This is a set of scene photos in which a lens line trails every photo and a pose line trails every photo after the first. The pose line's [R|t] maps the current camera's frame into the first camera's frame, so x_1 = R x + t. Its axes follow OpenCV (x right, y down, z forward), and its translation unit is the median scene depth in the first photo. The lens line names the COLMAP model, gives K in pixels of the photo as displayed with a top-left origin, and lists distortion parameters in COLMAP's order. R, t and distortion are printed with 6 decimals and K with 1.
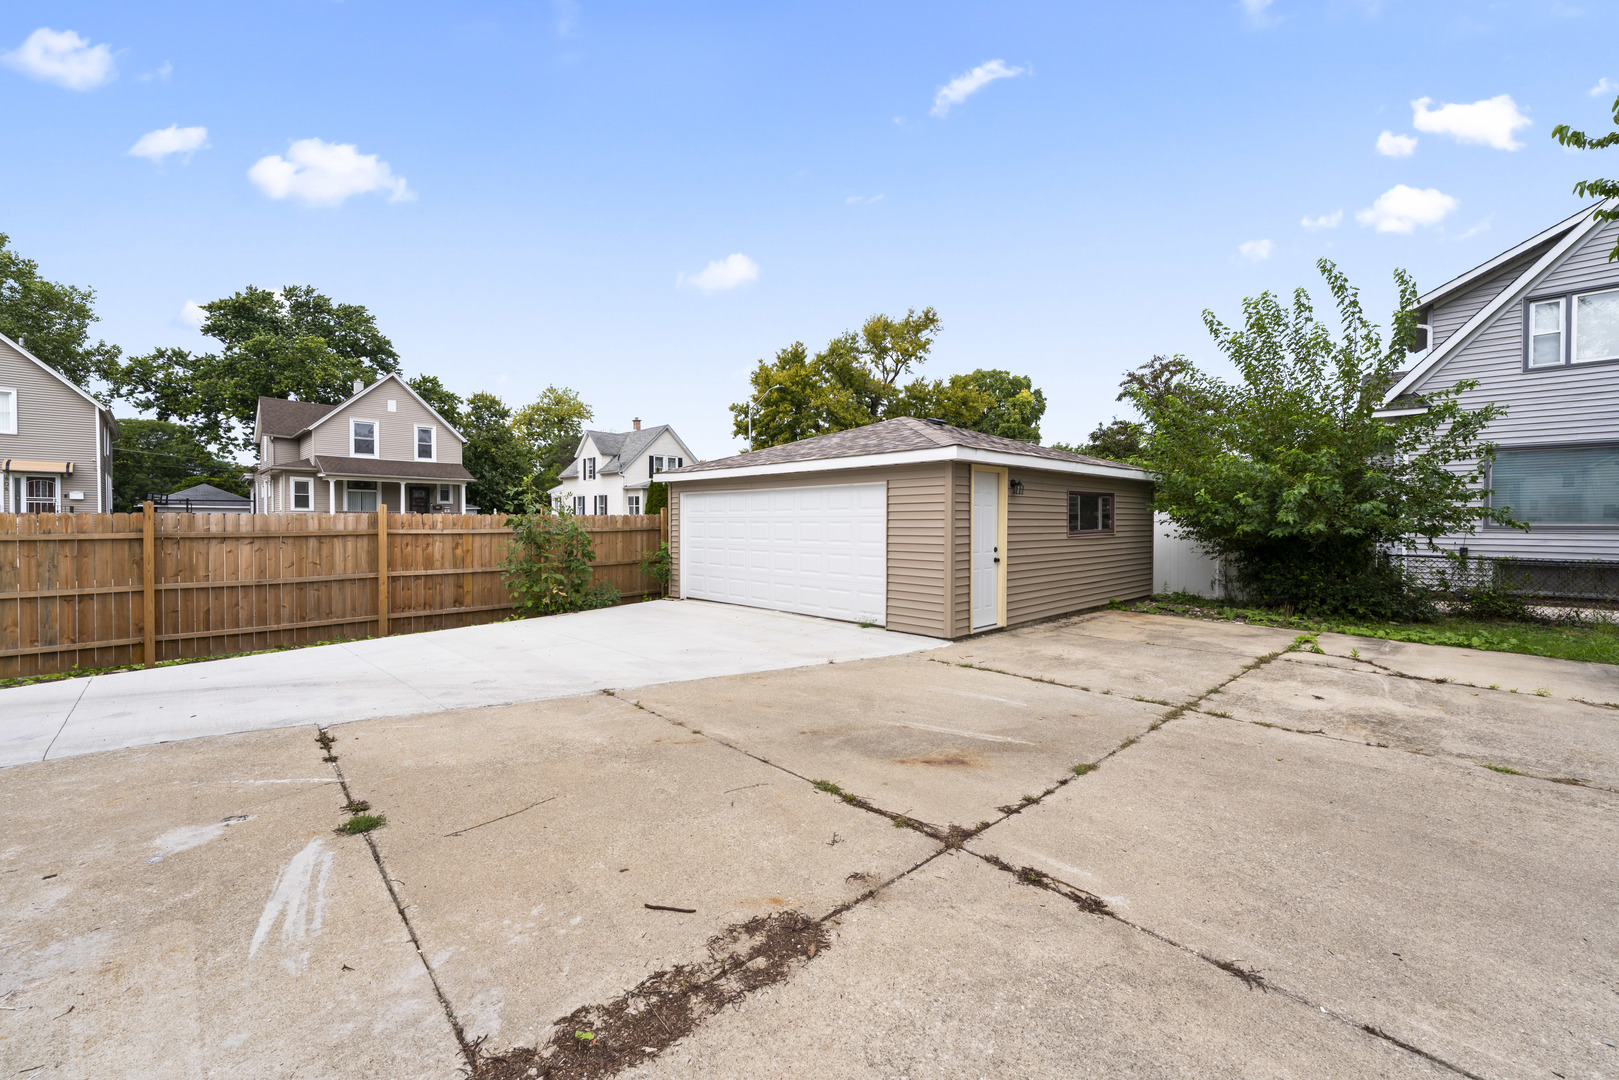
lens RADIAL K [[652.8, 0, 809.9], [0, 652.8, 533.4], [0, 0, 1]] dist [-0.000298, -0.001559]
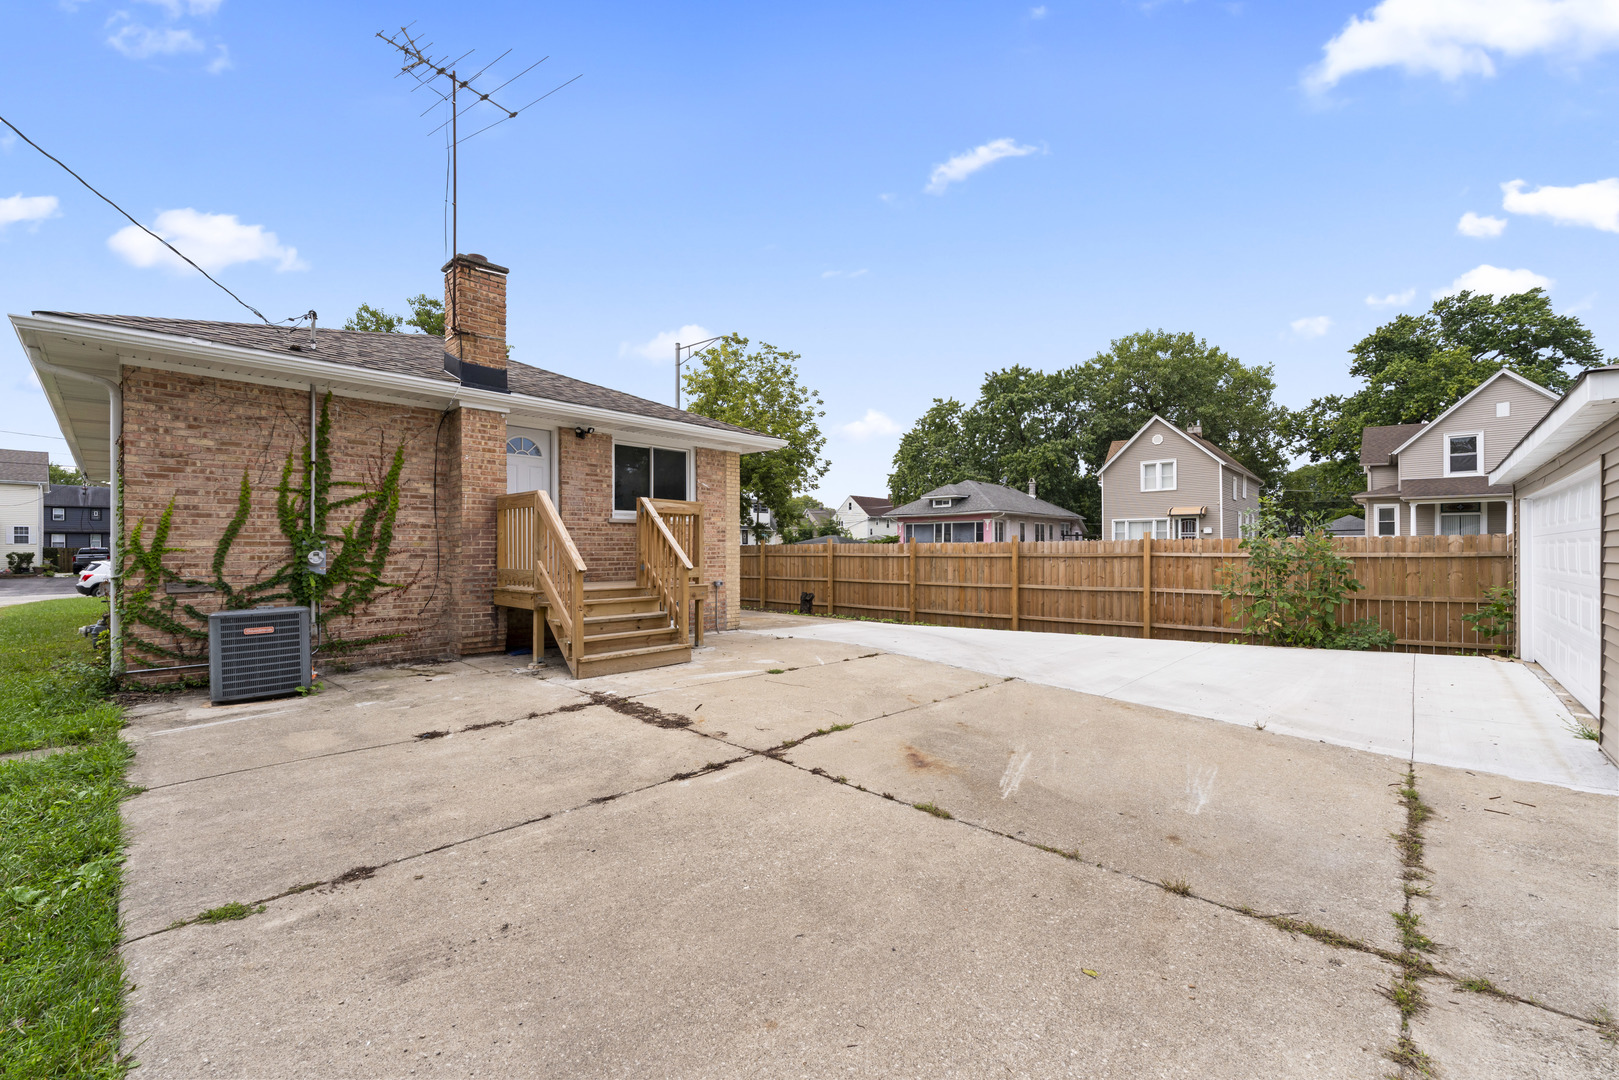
lens RADIAL K [[652.8, 0, 811.1], [0, 652.8, 547.3], [0, 0, 1]] dist [-0.000298, -0.001559]
pose [[0.049965, -0.006588, -0.998729, 0.567642], [-0.017745, 0.999815, -0.007483, 0.005224], [0.998593, 0.018096, 0.049838, 0.341729]]
